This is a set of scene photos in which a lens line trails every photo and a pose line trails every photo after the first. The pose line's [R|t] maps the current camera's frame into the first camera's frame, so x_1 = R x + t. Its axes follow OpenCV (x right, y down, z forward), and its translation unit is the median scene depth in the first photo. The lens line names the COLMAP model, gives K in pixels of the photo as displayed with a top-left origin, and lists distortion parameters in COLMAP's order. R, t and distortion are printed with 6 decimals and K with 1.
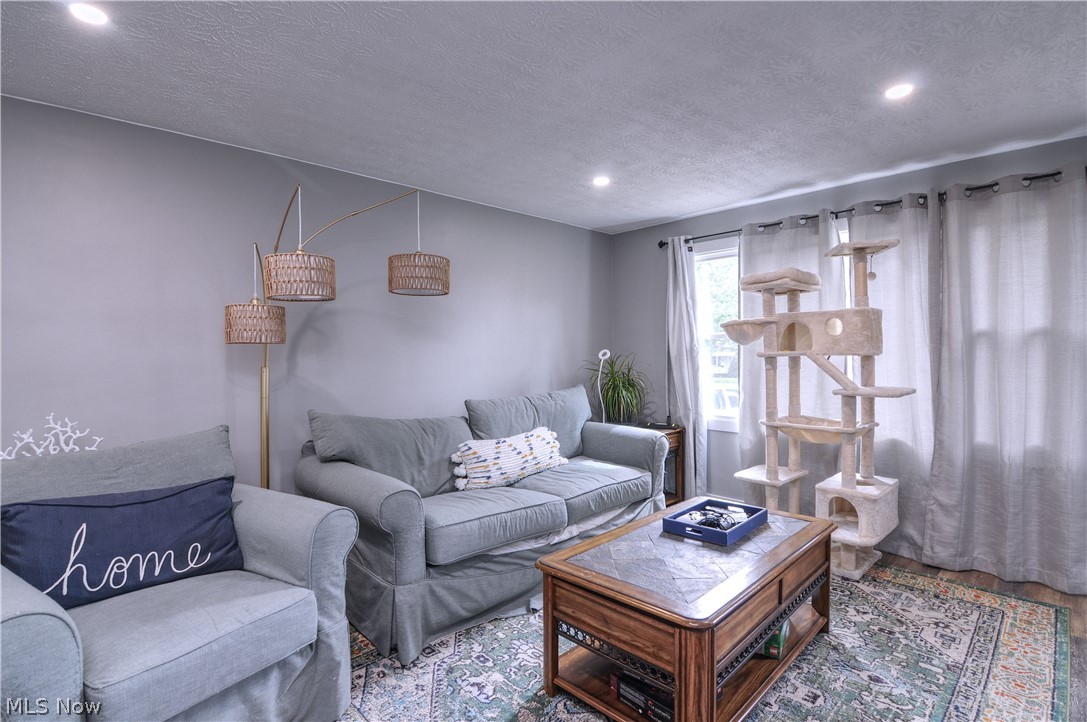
lens RADIAL K [[523.7, 0, 539.2], [0, 523.7, 355.7], [0, 0, 1]] dist [-0.015385, -0.001235]
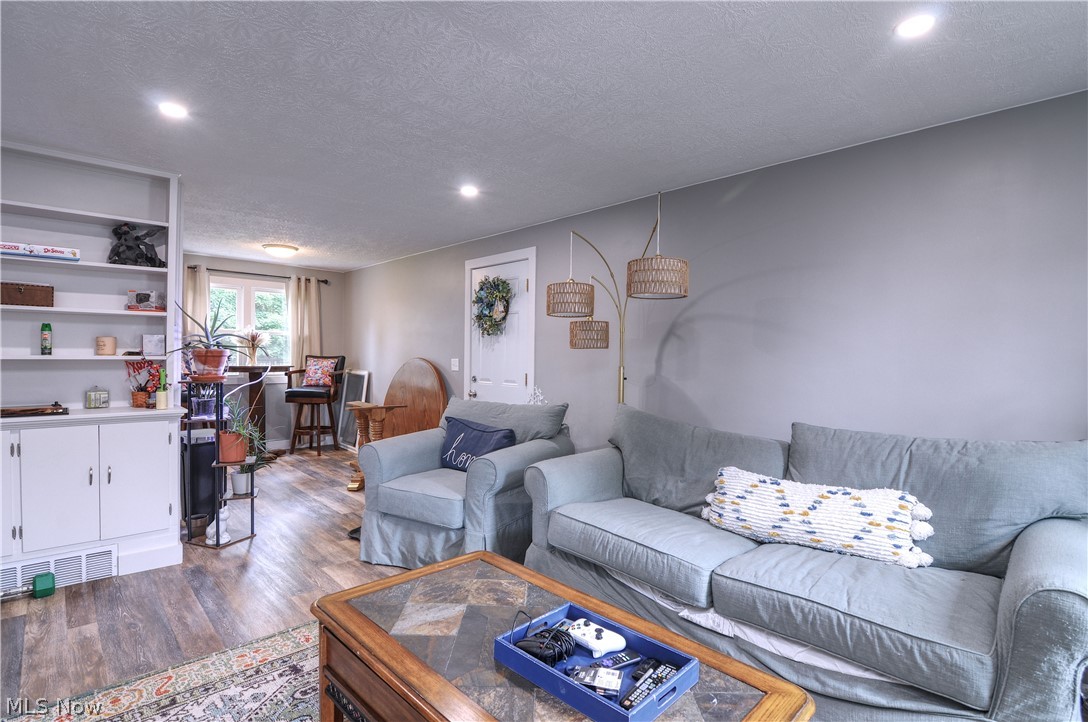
lens RADIAL K [[524.2, 0, 541.0], [0, 524.2, 361.3], [0, 0, 1]] dist [-0.015385, -0.001235]
pose [[-0.017107, 0.017379, -0.999703, 0.694733], [-0.015606, 0.999722, 0.017646, -0.011626], [0.999732, 0.015903, -0.016832, 0.732316]]
